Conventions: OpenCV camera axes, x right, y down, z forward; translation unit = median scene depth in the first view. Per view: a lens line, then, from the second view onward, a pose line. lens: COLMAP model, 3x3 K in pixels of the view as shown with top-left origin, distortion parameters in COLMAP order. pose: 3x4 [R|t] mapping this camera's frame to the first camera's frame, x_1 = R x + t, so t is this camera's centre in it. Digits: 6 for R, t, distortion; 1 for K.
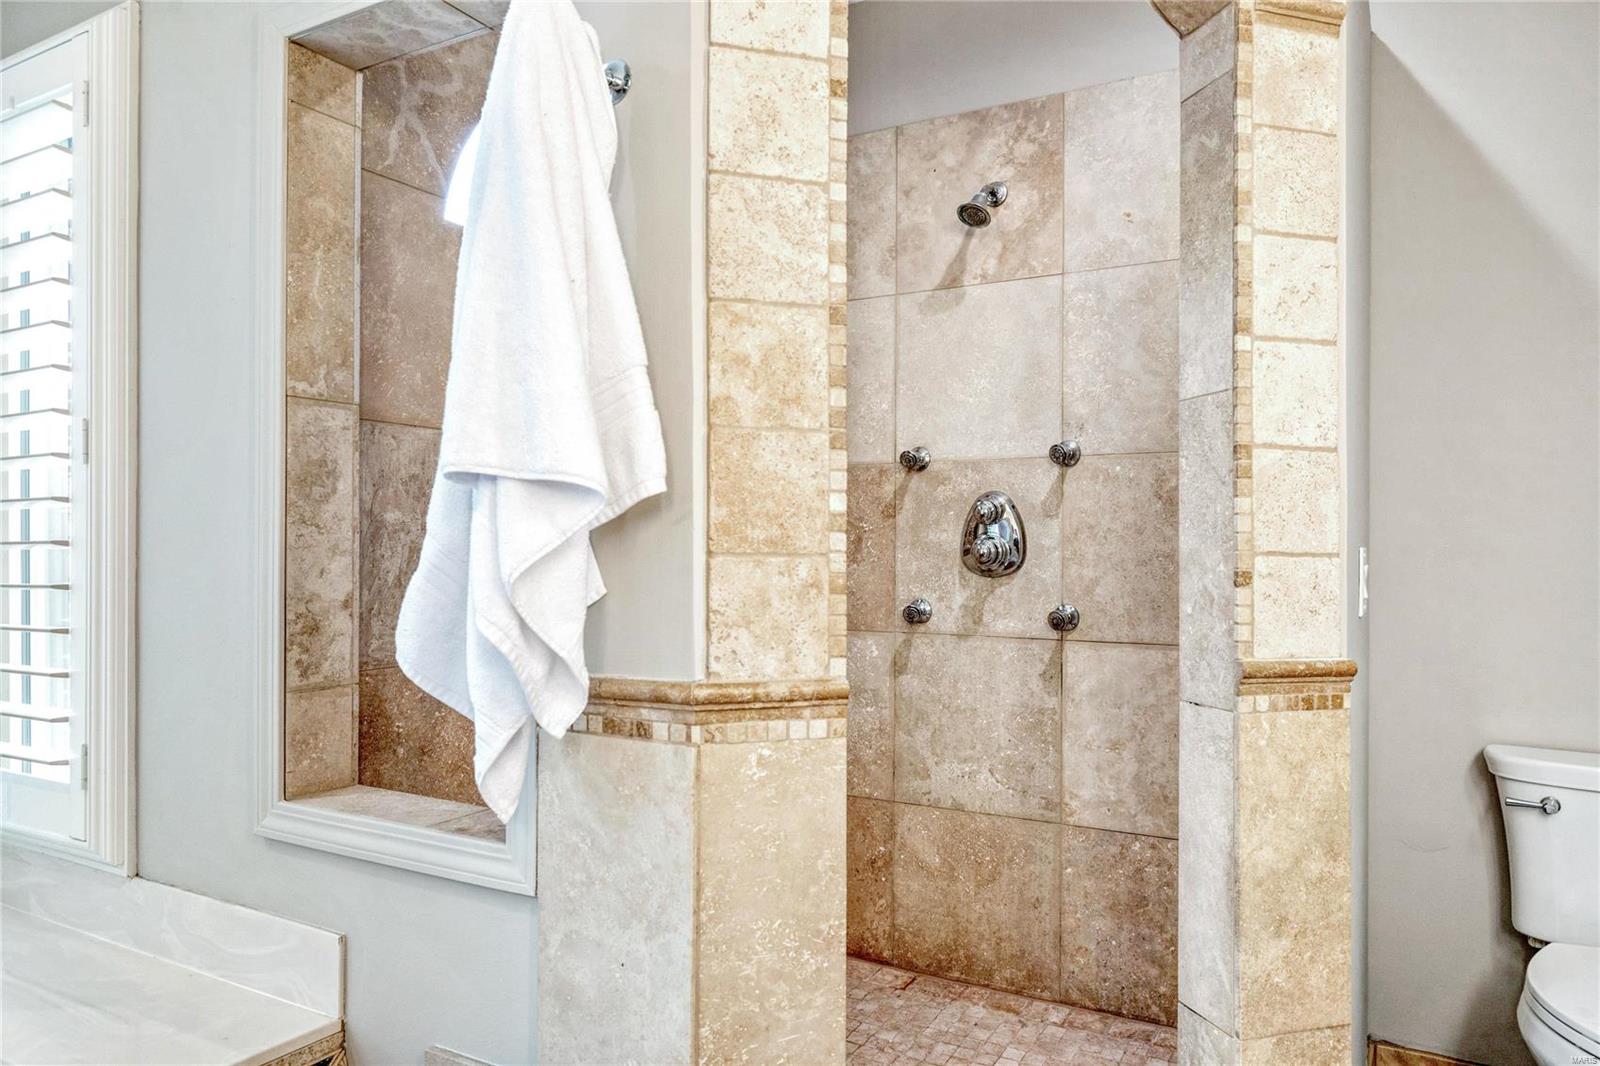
lens RADIAL K [[1067.8, 0, 788.4], [0, 1067.8, 543.4], [0, 0, 1]] dist [-0.004114, -0.004149]
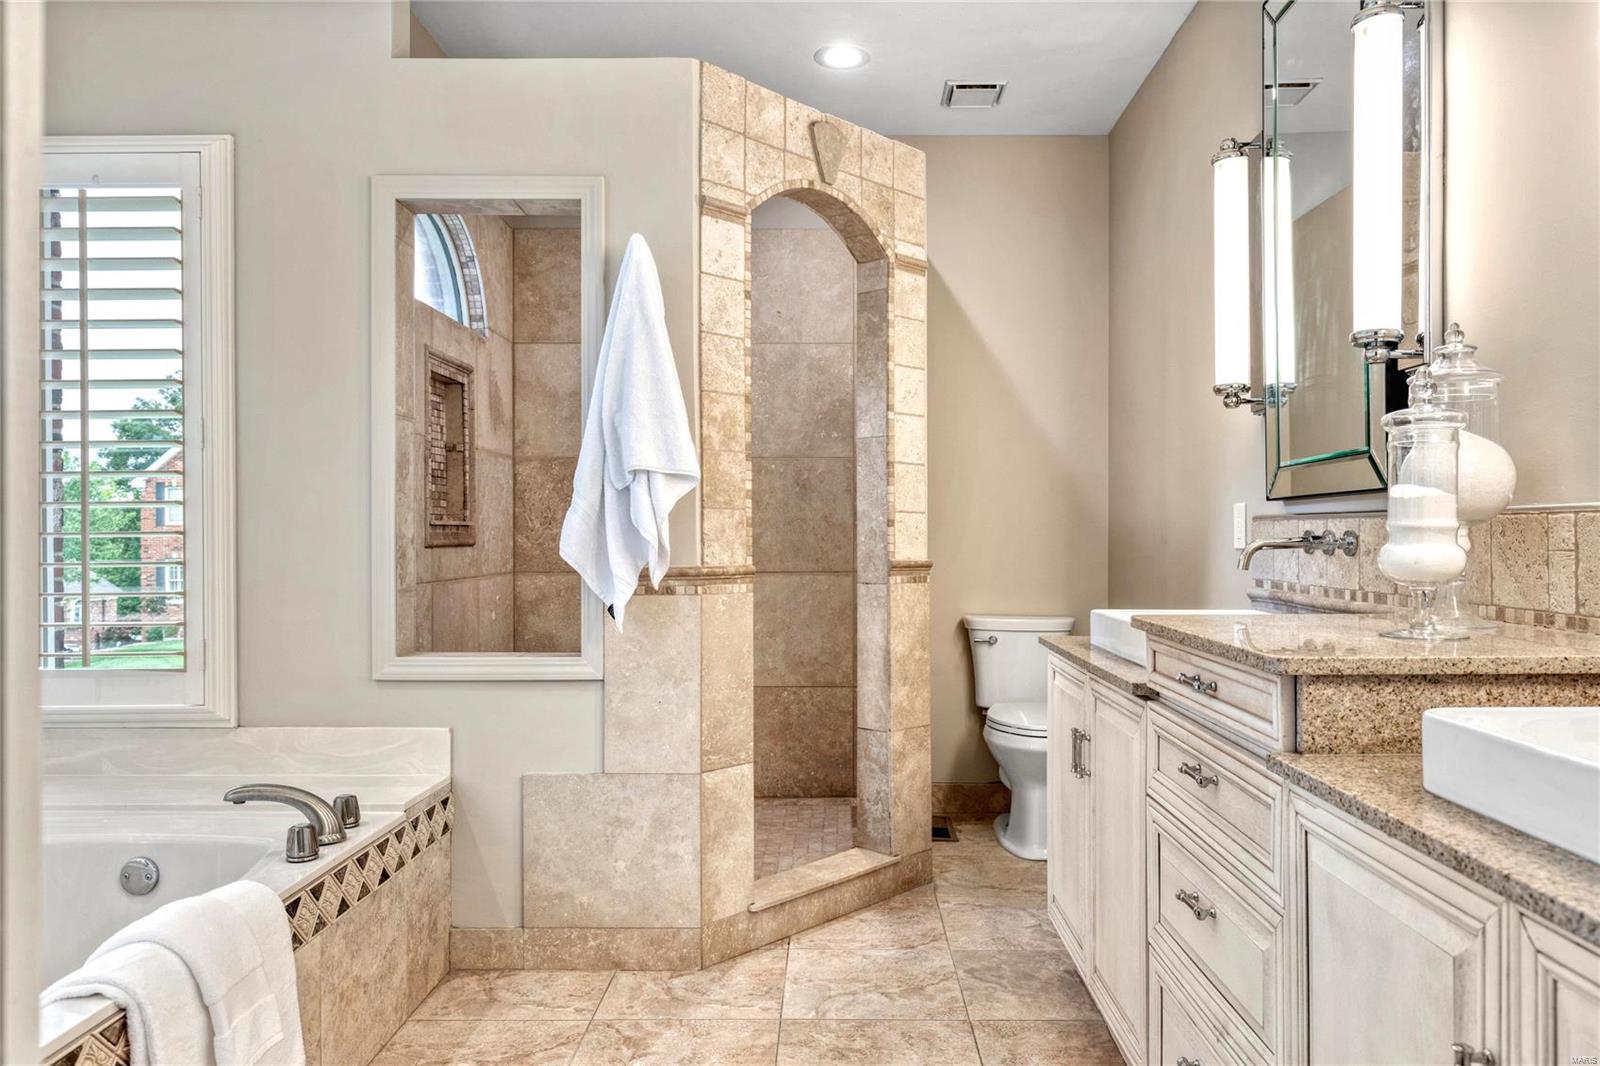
lens RADIAL K [[1067.8, 0, 807.4], [0, 1067.8, 528.6], [0, 0, 1]] dist [-0.004114, -0.004149]
pose [[0.879691, -0.001394, 0.475544, -0.768044], [0.000142, 0.999996, 0.002670, 0.038724], [-0.475546, -0.002281, 0.879688, -0.848016]]
